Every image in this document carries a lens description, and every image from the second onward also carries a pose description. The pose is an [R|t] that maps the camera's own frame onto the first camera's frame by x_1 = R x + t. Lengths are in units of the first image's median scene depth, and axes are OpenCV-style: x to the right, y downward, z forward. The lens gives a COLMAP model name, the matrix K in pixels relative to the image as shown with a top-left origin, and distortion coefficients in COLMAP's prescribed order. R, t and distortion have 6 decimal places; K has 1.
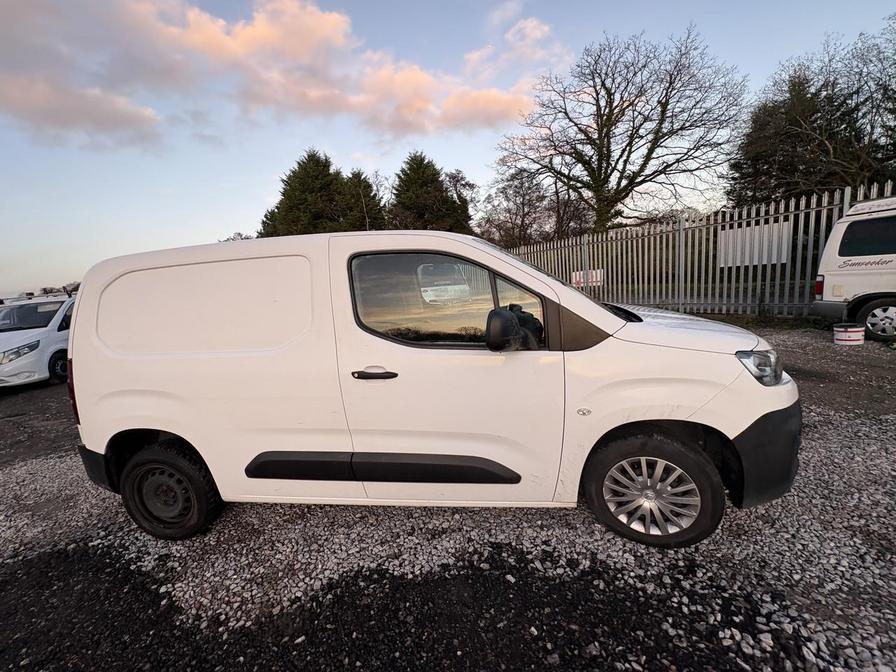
lens RADIAL K [[356.4, 0, 445.5], [0, 356.4, 331.1], [0, 0, 1]] dist [0.000493, -0.000415]
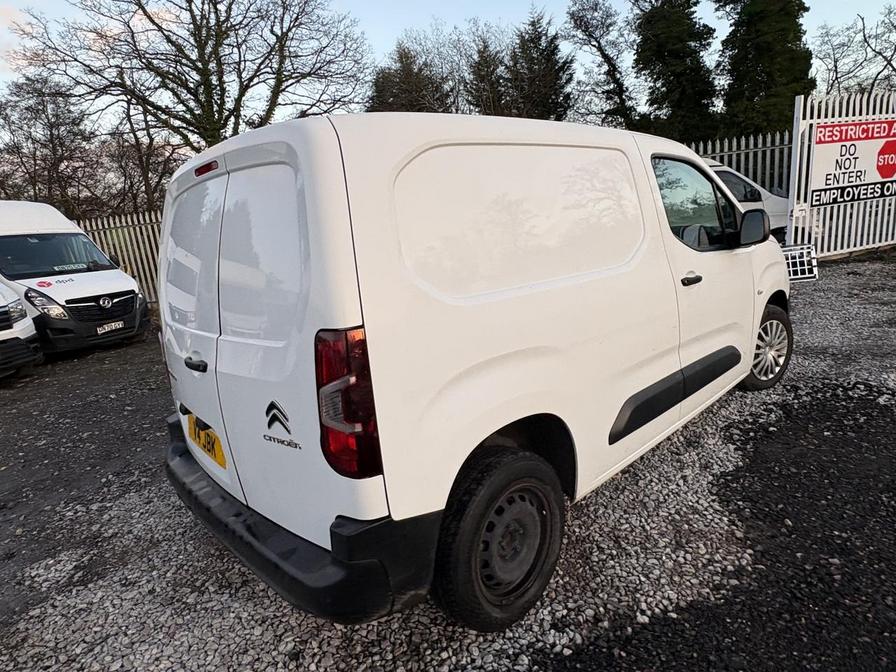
lens RADIAL K [[531.9, 0, 446.0], [0, 531.9, 331.9], [0, 0, 1]] dist [-0.002762, 0.002052]
pose [[0.627166, -0.138044, 0.766555, -1.687637], [0.165046, 0.985373, 0.042415, 0.086721], [-0.761198, 0.099916, 0.640776, 0.577749]]
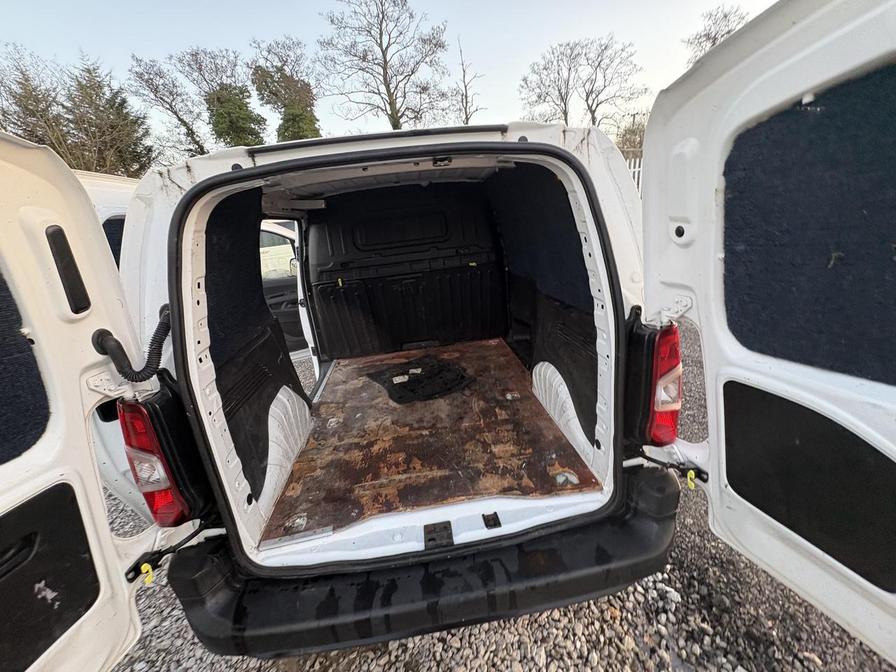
lens RADIAL K [[356.4, 0, 447.1], [0, 356.4, 335.7], [0, 0, 1]] dist [0.000493, -0.000415]
pose [[-0.233731, -0.208040, 0.949784, -1.669553], [0.265696, 0.925995, 0.268214, -0.139508], [-0.935294, 0.315044, -0.161159, 1.593622]]
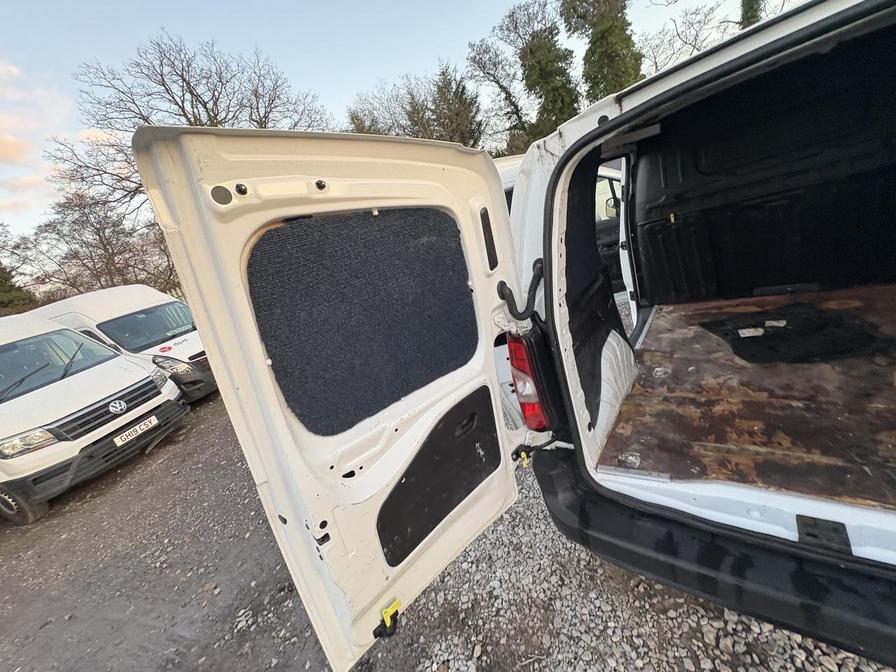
lens RADIAL K [[356.4, 0, 448.5], [0, 356.4, 335.3], [0, 0, 1]] dist [0.000493, -0.000415]
pose [[0.497339, -0.343145, 0.796809, -1.706421], [0.397528, 0.906496, 0.142259, -0.182339], [-0.771119, 0.246003, 0.587246, 1.662441]]
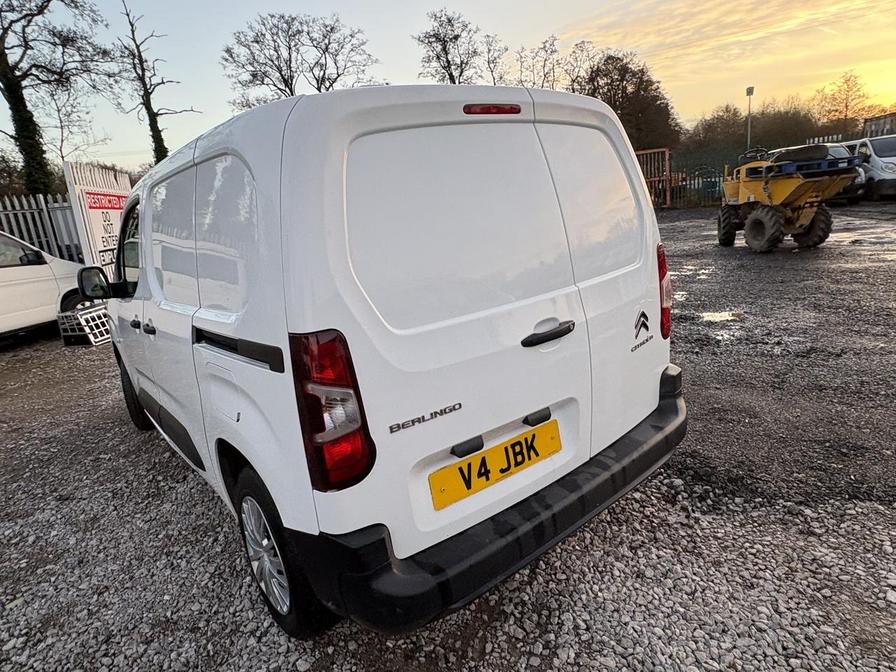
lens RADIAL K [[531.9, 0, 446.0], [0, 531.9, 337.7], [0, 0, 1]] dist [-0.002762, 0.002052]
pose [[-0.713358, -0.006632, 0.700768, -1.701908], [0.274681, 0.917298, 0.288297, -0.184152], [-0.644725, 0.398147, -0.652540, 2.313264]]
